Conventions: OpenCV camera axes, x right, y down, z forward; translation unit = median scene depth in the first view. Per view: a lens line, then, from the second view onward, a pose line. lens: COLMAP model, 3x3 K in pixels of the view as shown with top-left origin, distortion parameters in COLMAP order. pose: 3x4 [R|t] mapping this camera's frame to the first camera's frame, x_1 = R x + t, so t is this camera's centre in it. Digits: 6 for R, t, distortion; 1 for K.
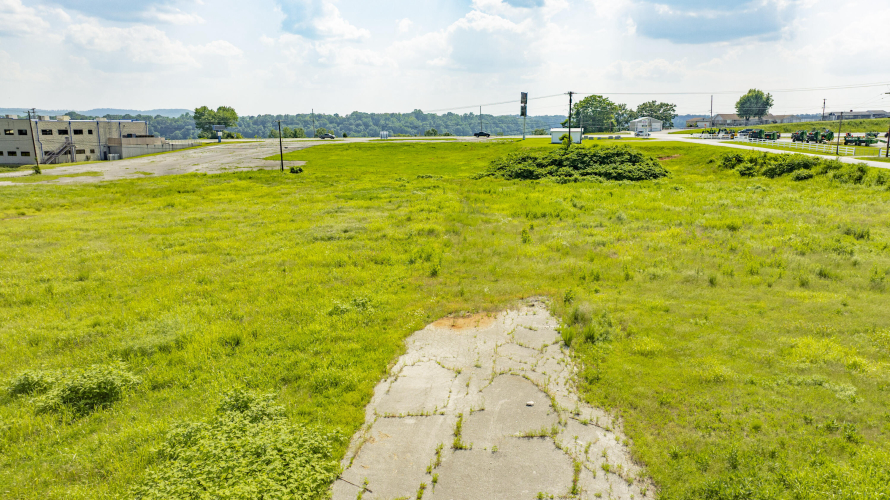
lens RADIAL K [[624.9, 0, 449.3], [0, 624.9, 249.6], [0, 0, 1]] dist [-0.036011, 0.036566]
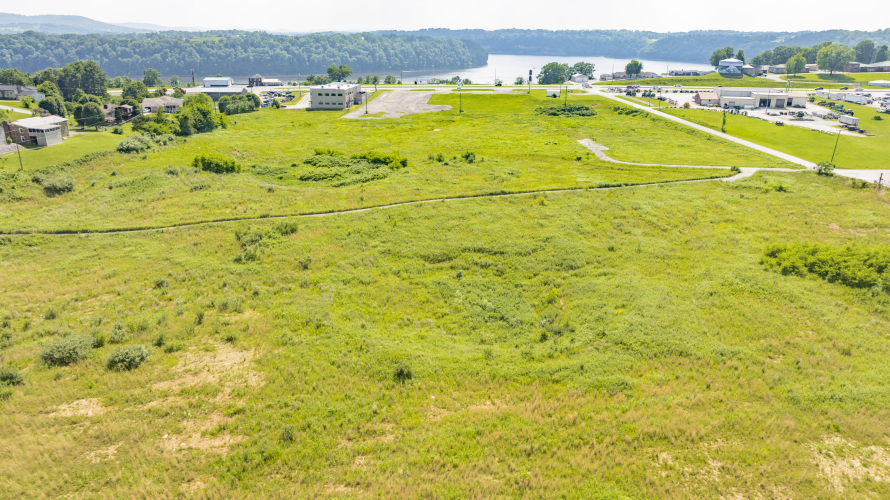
lens RADIAL K [[624.9, 0, 449.3], [0, 624.9, 249.6], [0, 0, 1]] dist [-0.036011, 0.036566]
pose [[0.990055, -0.039812, 0.134928, -0.362979], [0.020661, 0.989869, 0.140472, 0.044769], [-0.139154, -0.136287, 0.980848, -0.898318]]
